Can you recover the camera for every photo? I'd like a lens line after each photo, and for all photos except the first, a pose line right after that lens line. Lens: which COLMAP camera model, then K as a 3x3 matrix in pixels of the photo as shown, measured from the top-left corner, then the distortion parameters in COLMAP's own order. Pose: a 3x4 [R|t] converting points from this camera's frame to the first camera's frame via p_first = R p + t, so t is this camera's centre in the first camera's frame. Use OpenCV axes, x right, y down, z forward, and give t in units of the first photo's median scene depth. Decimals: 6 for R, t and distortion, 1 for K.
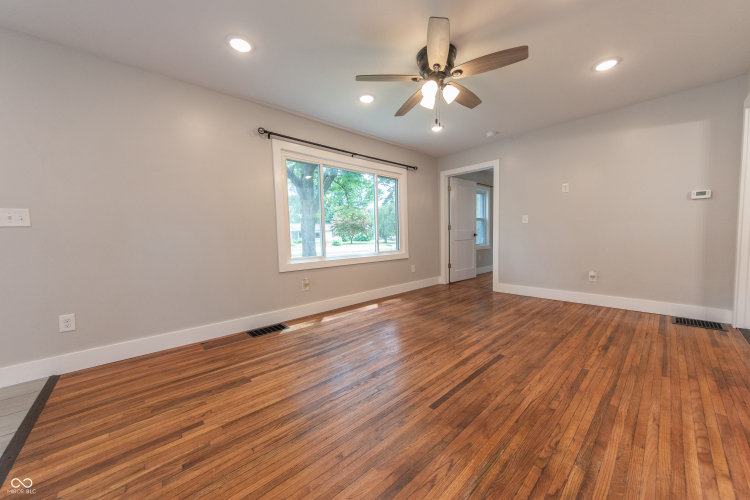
lens RADIAL K [[269.4, 0, 374.8], [0, 269.4, 249.8], [0, 0, 1]] dist [-0.005046, 0.003223]
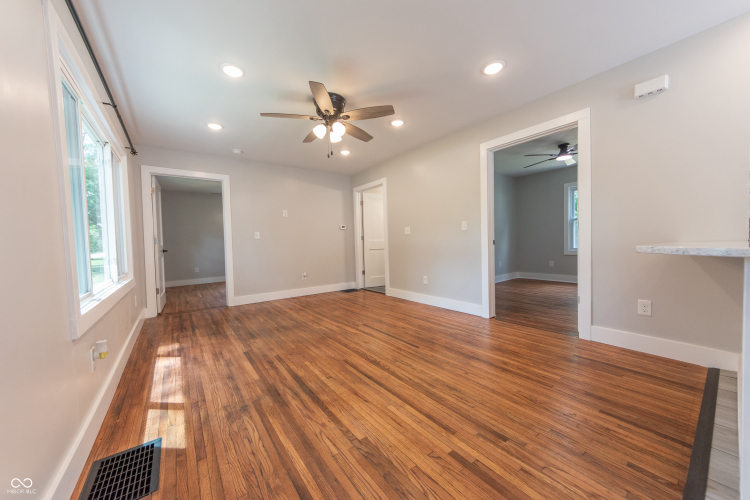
lens RADIAL K [[269.4, 0, 377.7], [0, 269.4, 248.9], [0, 0, 1]] dist [-0.005046, 0.003223]
pose [[0.095321, -0.001166, 0.995446, -0.893933], [0.078390, 0.996903, -0.006339, -0.013423], [-0.992355, 0.078638, 0.095118, 0.646814]]
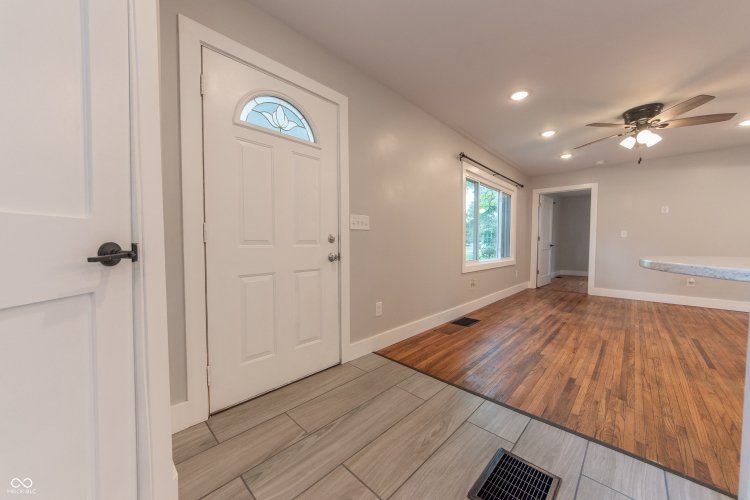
lens RADIAL K [[269.4, 0, 377.9], [0, 269.4, 250.6], [0, 0, 1]] dist [-0.005046, 0.003223]
pose [[0.997042, 0.027838, 0.071640, -1.028062], [-0.026193, 0.999374, -0.023797, 0.029237], [-0.072257, 0.021850, 0.997147, -0.184249]]
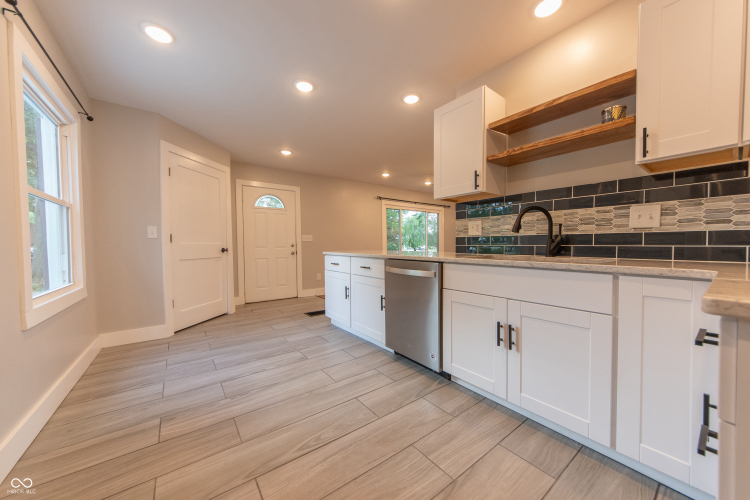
lens RADIAL K [[269.4, 0, 378.0], [0, 269.4, 251.6], [0, 0, 1]] dist [-0.005046, 0.003223]
pose [[0.995651, 0.020647, -0.090848, -0.259438], [-0.023157, 0.999376, -0.026669, 0.063687], [0.090240, 0.028657, 0.995508, -1.351078]]
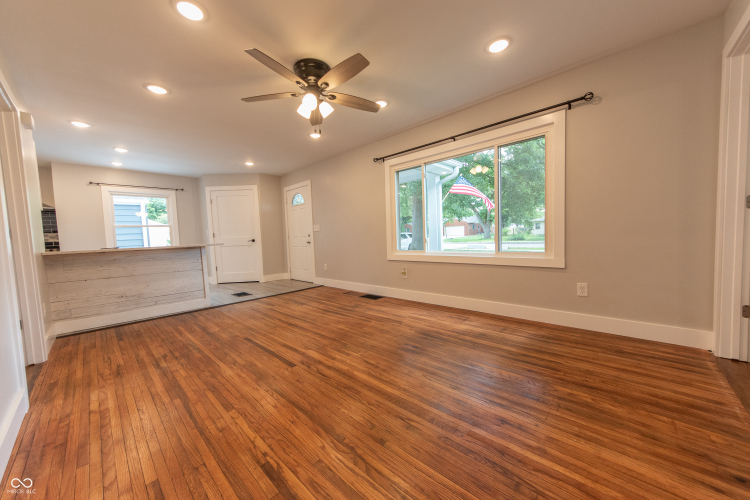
lens RADIAL K [[269.4, 0, 377.8], [0, 269.4, 249.1], [0, 0, 1]] dist [-0.005046, 0.003223]
pose [[0.085679, 0.073918, -0.993577, 1.233749], [-0.015991, 0.997218, 0.072810, -0.083467], [0.996194, 0.009650, 0.086622, 1.056342]]
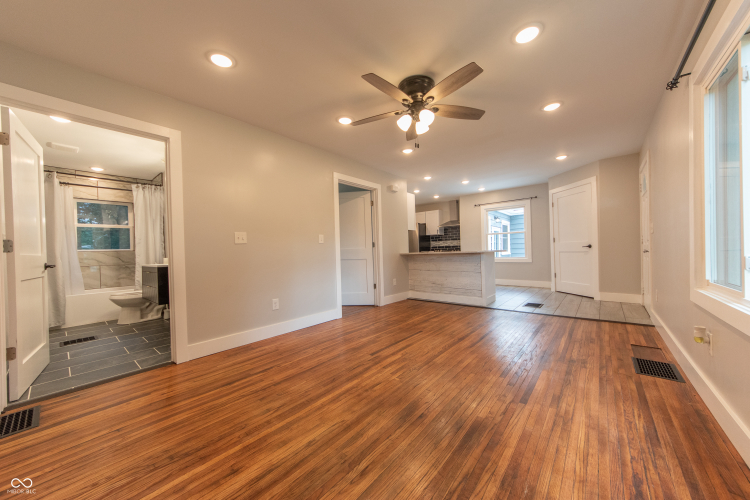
lens RADIAL K [[269.4, 0, 375.7], [0, 269.4, 253.0], [0, 0, 1]] dist [-0.005046, 0.003223]
pose [[-0.989498, 0.054861, -0.133731, 0.511266], [0.046684, 0.996887, 0.063536, -0.113846], [0.136800, 0.056626, -0.988979, 1.875329]]
